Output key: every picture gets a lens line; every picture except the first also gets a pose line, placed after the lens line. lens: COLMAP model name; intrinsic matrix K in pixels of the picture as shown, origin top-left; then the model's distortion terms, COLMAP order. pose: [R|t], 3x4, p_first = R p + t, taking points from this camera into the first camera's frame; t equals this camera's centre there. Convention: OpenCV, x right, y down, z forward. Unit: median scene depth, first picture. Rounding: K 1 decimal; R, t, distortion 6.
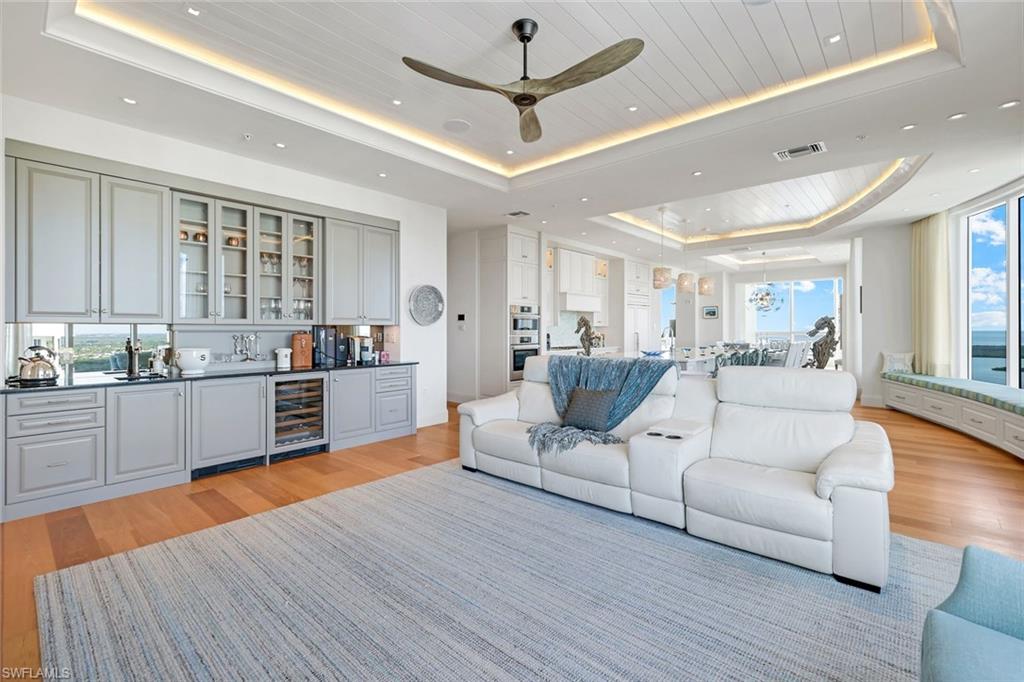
lens RADIAL K [[450.3, 0, 511.1], [0, 450.3, 336.6], [0, 0, 1]] dist [0.000609, -0.000035]
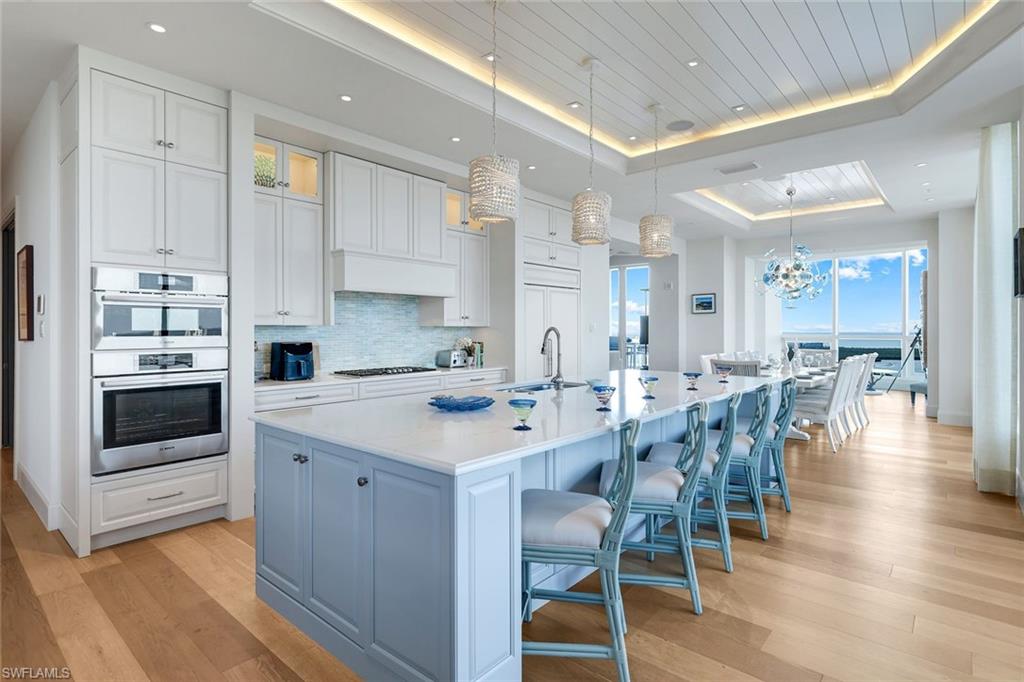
lens RADIAL K [[514.2, 0, 512.7], [0, 514.2, 334.9], [0, 0, 1]] dist [-0.002350, 0.000008]
pose [[0.999970, 0.001051, 0.007737, 0.237141], [-0.001013, 0.999987, -0.004937, -0.010081], [-0.007742, 0.004929, 0.999958, 0.409929]]
